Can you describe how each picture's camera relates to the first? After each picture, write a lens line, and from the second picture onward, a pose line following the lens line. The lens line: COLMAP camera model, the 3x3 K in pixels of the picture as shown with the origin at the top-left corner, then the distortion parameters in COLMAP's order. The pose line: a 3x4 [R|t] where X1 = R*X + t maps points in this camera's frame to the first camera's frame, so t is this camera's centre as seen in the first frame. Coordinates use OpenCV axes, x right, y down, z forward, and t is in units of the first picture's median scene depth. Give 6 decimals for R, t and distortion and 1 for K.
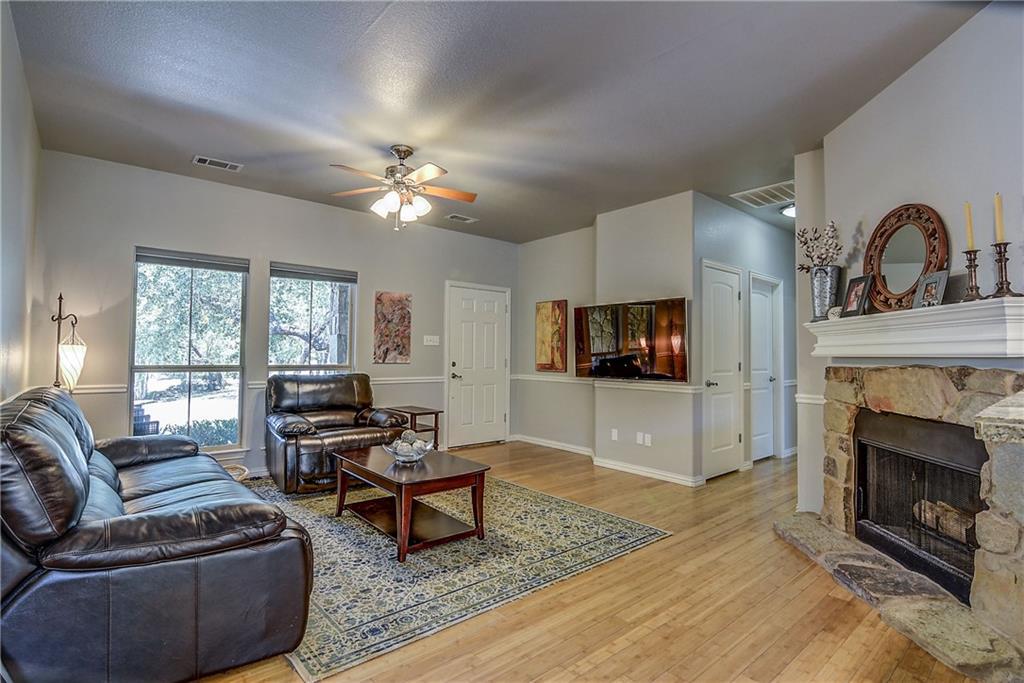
lens RADIAL K [[494.9, 0, 511.8], [0, 494.9, 337.1], [0, 0, 1]] dist [-0.006155, -0.009913]
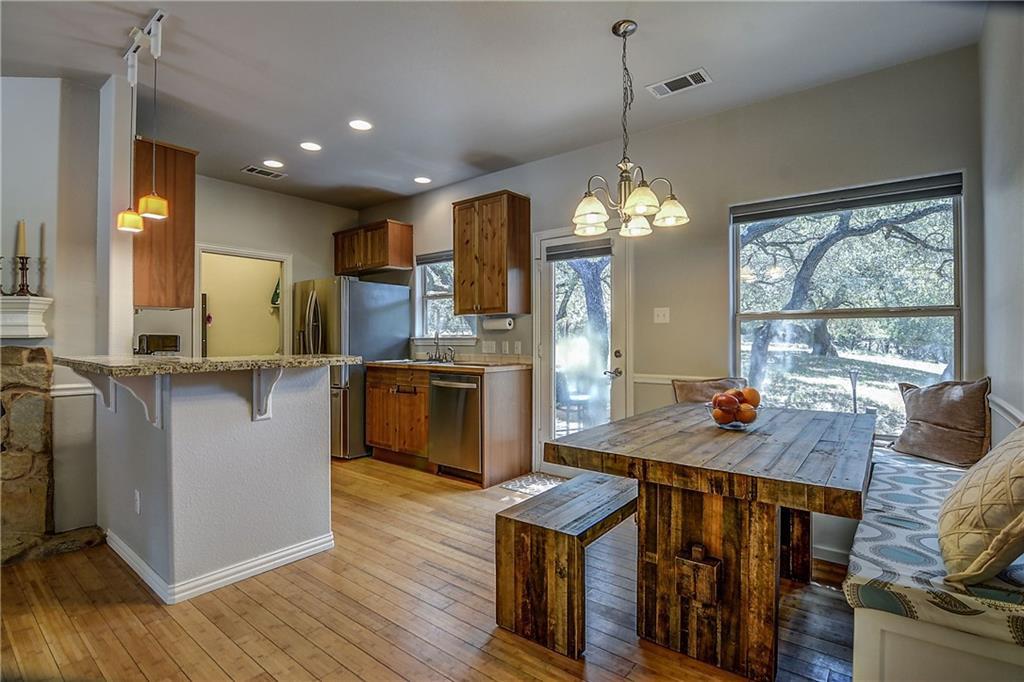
lens RADIAL K [[494.9, 0, 511.8], [0, 494.9, 336.6], [0, 0, 1]] dist [-0.006155, -0.009913]
pose [[-0.184713, -0.005496, 0.982777, -0.391288], [-0.035514, 0.999369, -0.001086, -0.006830], [-0.982151, -0.035103, -0.184792, -0.081968]]
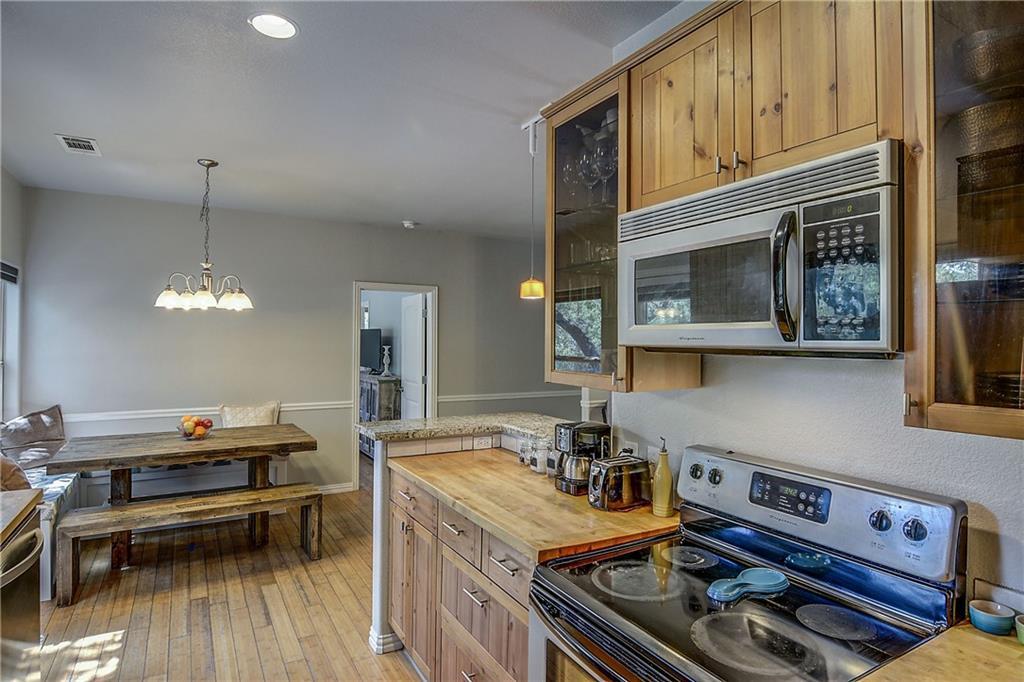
lens RADIAL K [[556.6, 0, 509.6], [0, 556.6, 338.7], [0, 0, 1]] dist [-0.000615, -0.016259]
pose [[-0.185061, -0.011330, -0.982662, 1.332005], [0.027210, 0.999491, -0.016648, -0.083754], [0.982350, -0.029819, -0.184658, 0.442469]]
